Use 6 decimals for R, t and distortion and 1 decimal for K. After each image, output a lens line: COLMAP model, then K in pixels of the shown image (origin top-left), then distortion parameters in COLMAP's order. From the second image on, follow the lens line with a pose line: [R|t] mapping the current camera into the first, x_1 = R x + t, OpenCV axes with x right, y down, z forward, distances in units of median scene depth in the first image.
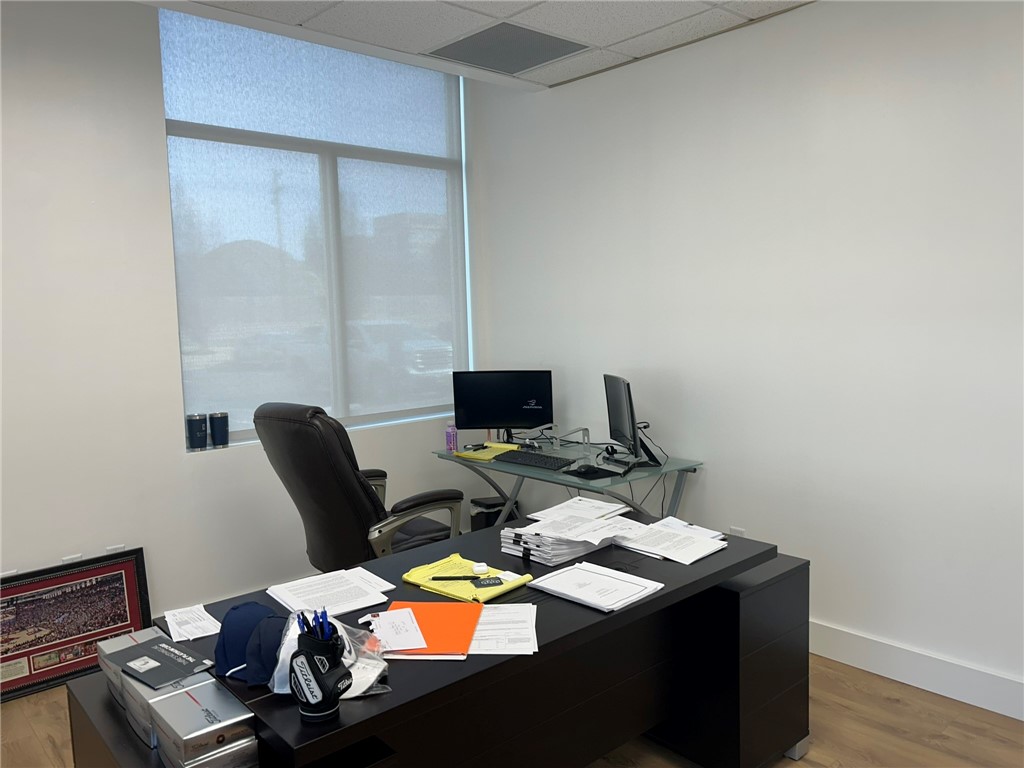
lens RADIAL K [[774.5, 0, 511.5], [0, 774.5, 385.0], [0, 0, 1]] dist [0.007055, 0.001537]
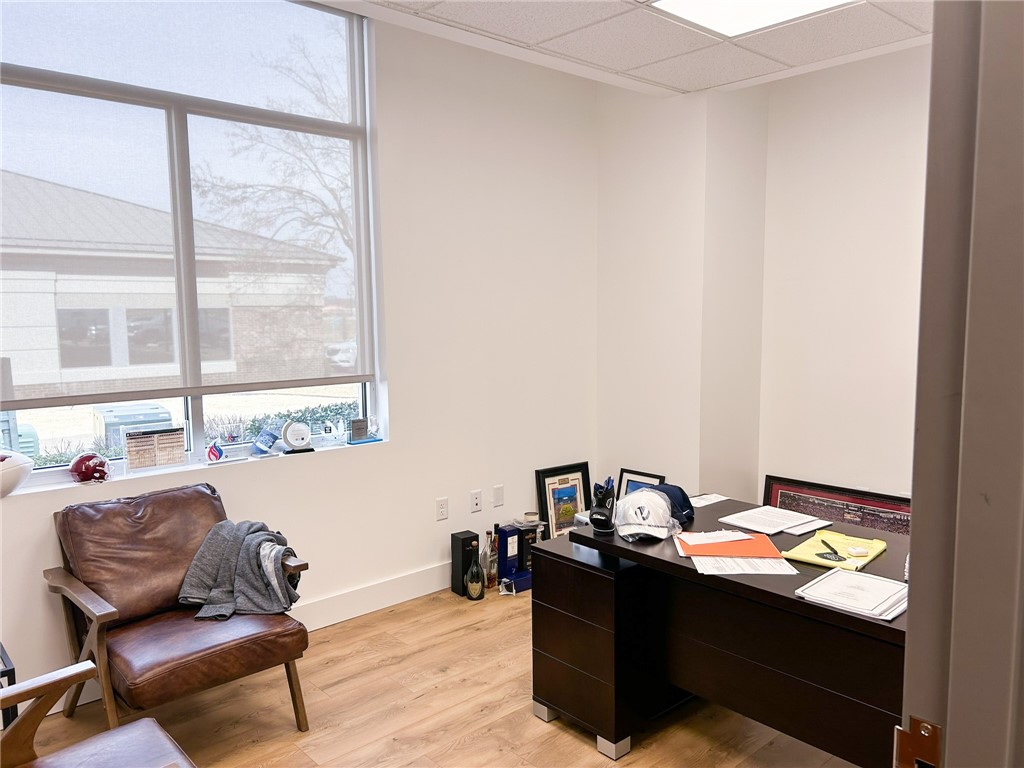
lens RADIAL K [[774.5, 0, 518.3], [0, 774.5, 388.8], [0, 0, 1]] dist [0.007055, 0.001537]
pose [[0.000453, 0.131191, -0.991357, 1.084390], [-0.088797, 0.987446, 0.130633, -0.094749], [0.996050, 0.087971, 0.012097, 0.533019]]
